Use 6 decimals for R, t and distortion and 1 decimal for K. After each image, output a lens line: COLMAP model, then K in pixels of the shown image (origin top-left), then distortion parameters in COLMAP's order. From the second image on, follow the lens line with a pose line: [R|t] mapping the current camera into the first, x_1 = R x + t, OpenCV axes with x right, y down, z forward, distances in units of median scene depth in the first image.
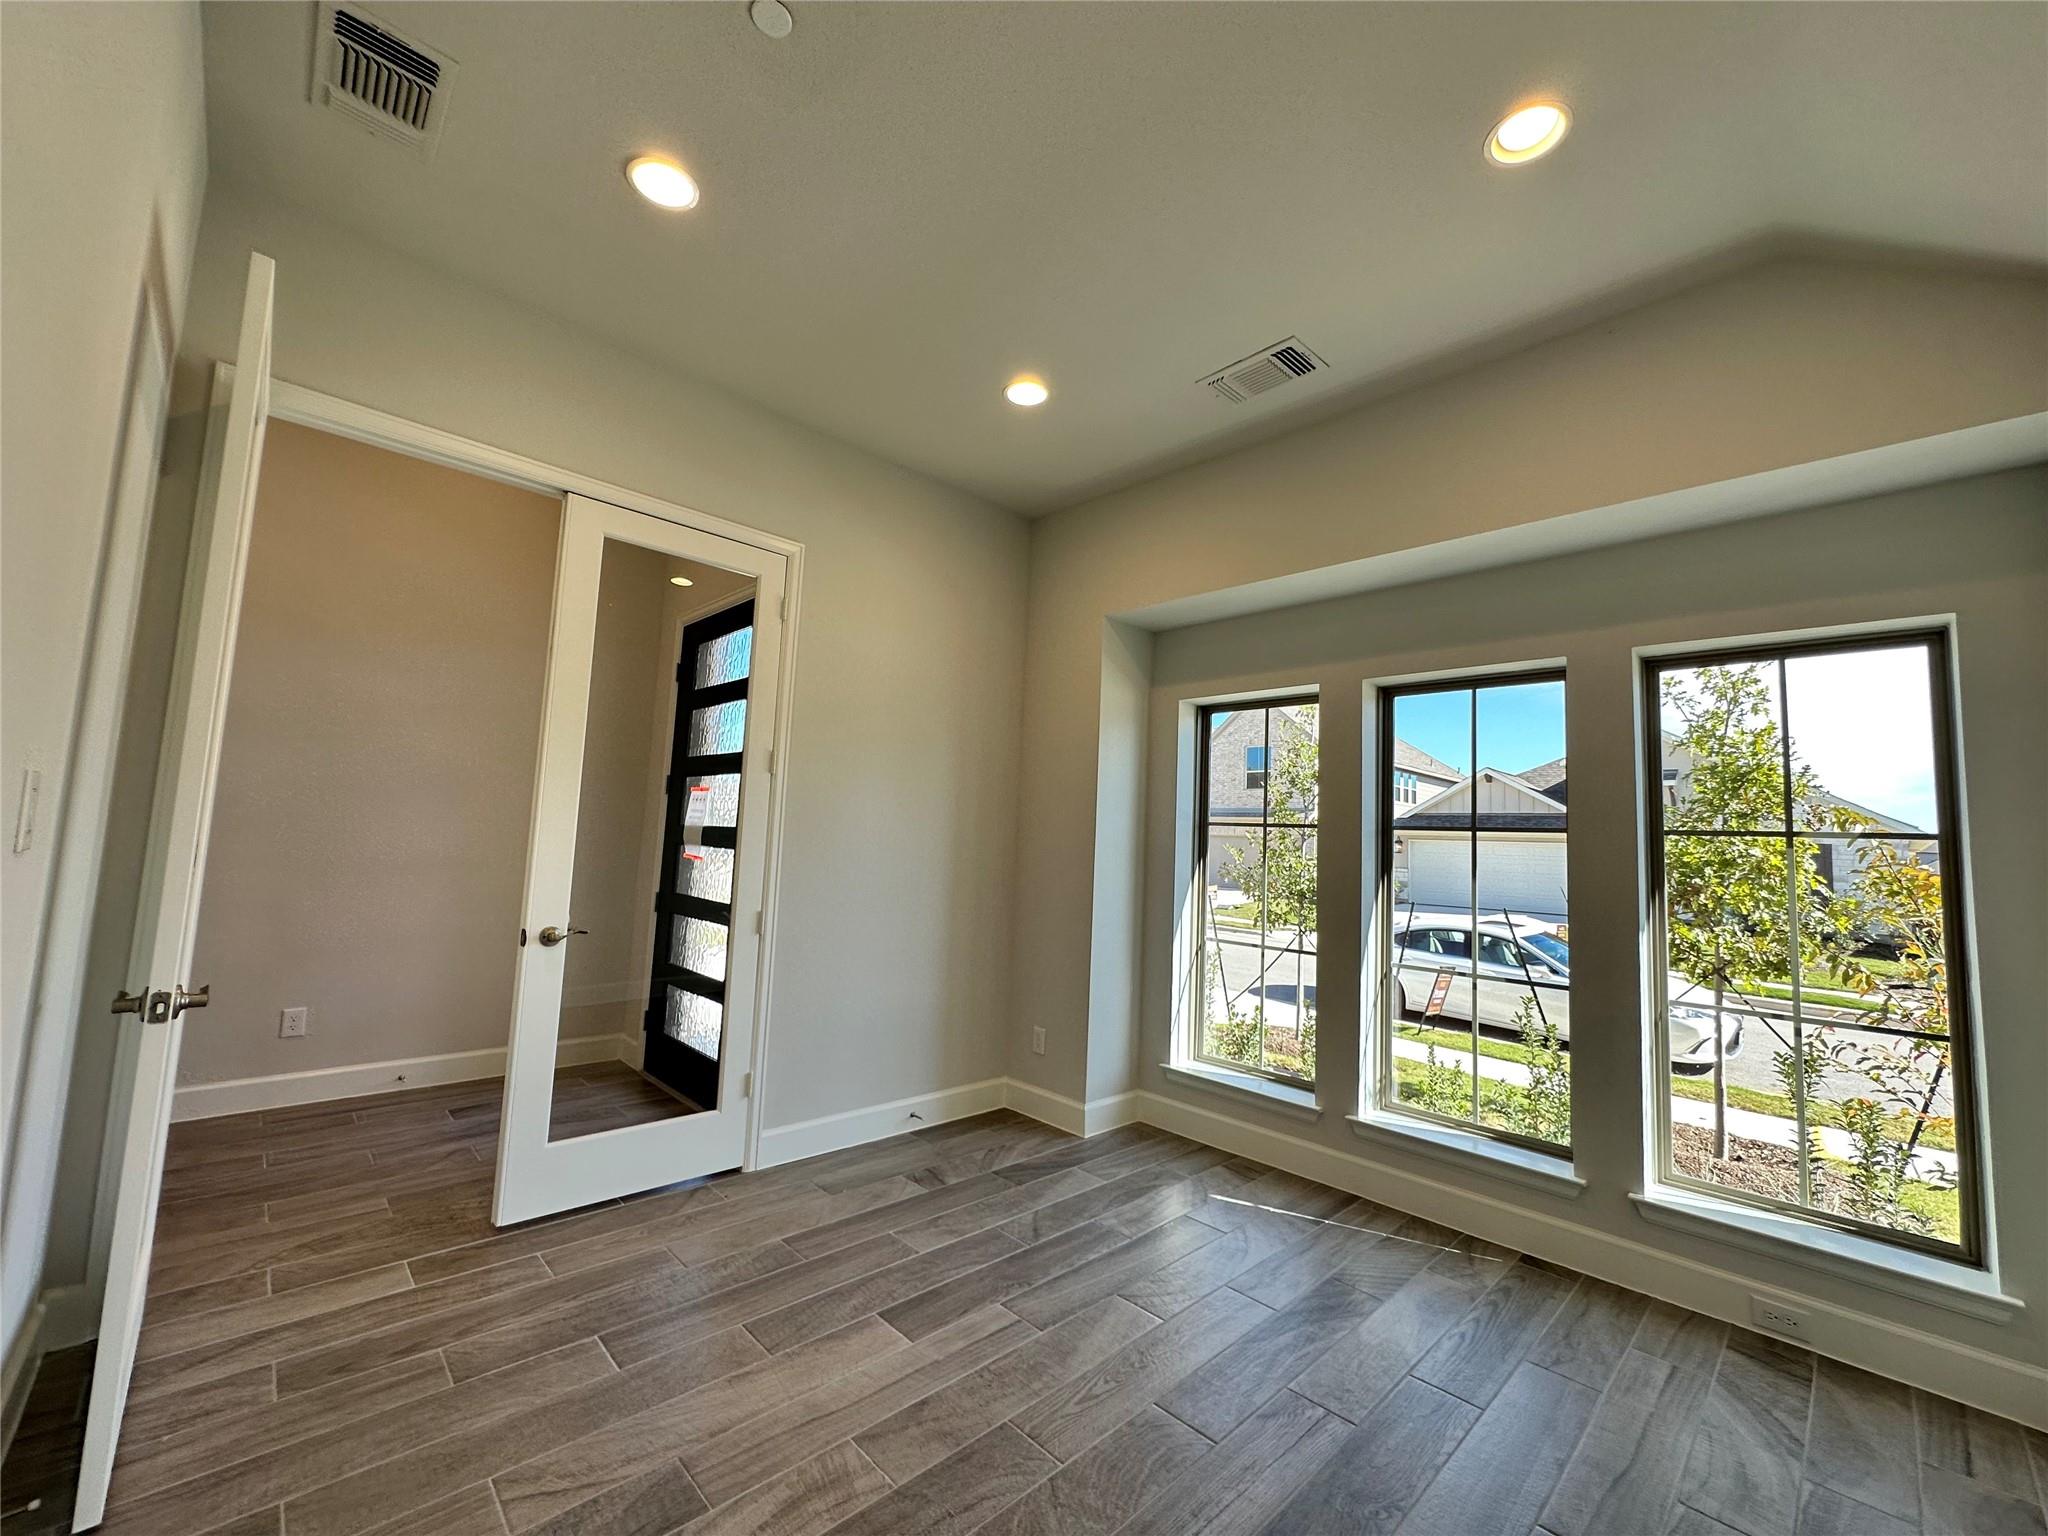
lens RADIAL K [[814.9, 0, 1026.5], [0, 814.9, 769.0], [0, 0, 1]] dist [-0.003163, 0.002047]
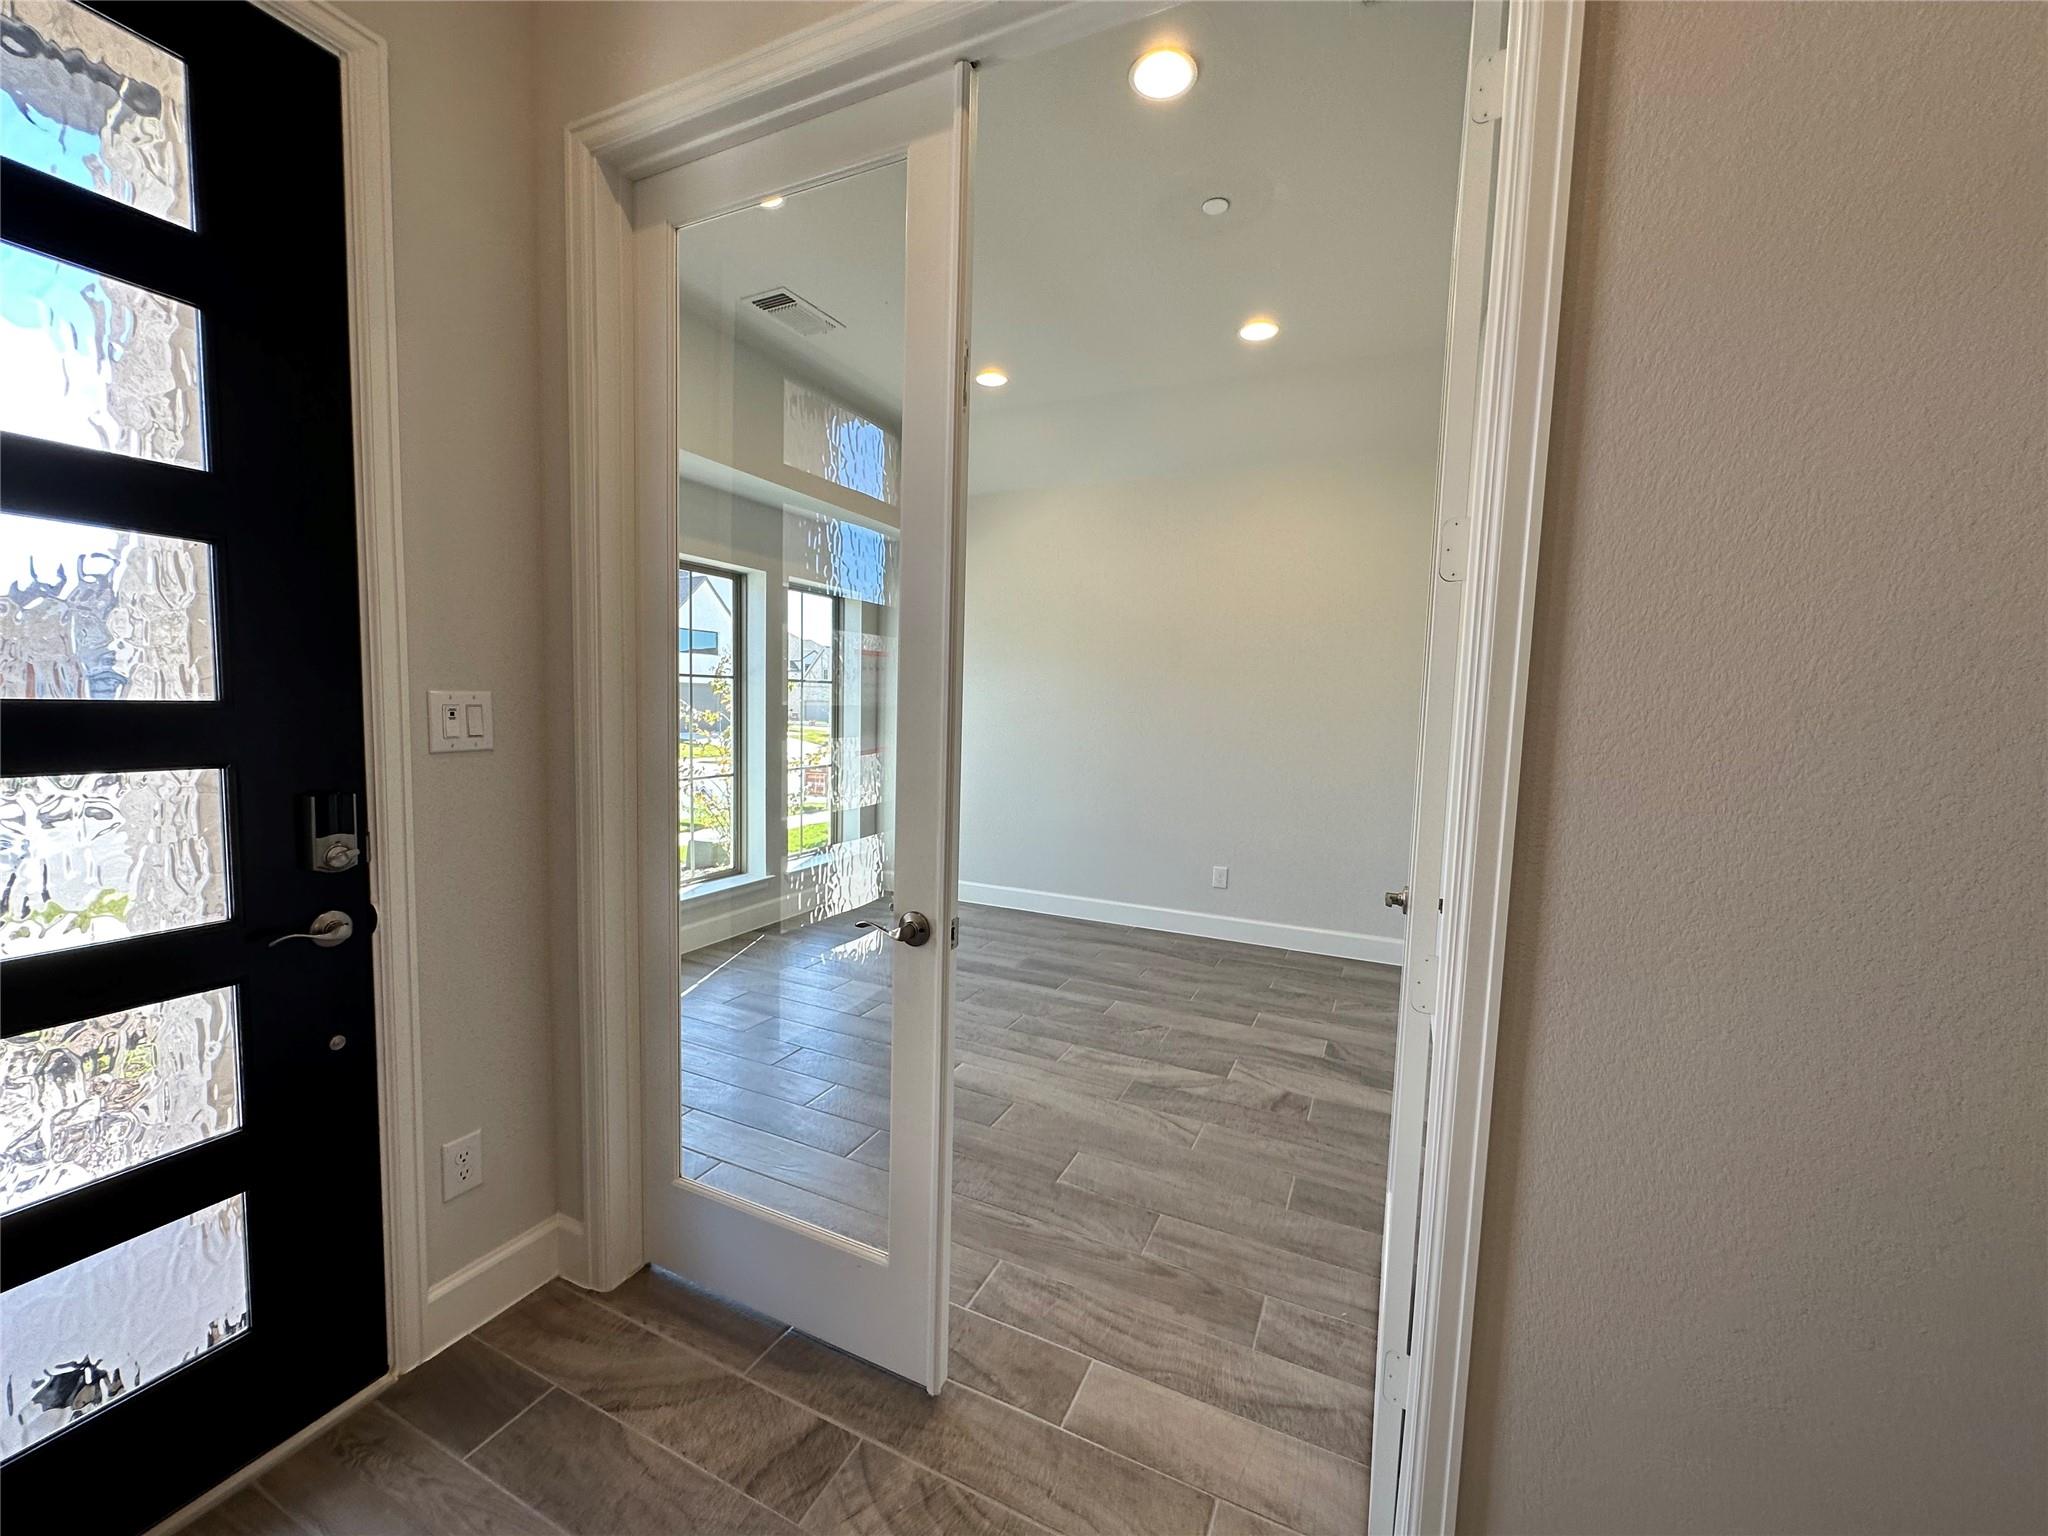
lens RADIAL K [[814.9, 0, 1022.9], [0, 814.9, 769.4], [0, 0, 1]] dist [-0.003163, 0.002047]
pose [[-0.356939, -0.134078, 0.924455, -1.561963], [-0.129601, 0.987183, 0.093135, 0.052709], [-0.925094, -0.086567, -0.369741, 1.607758]]
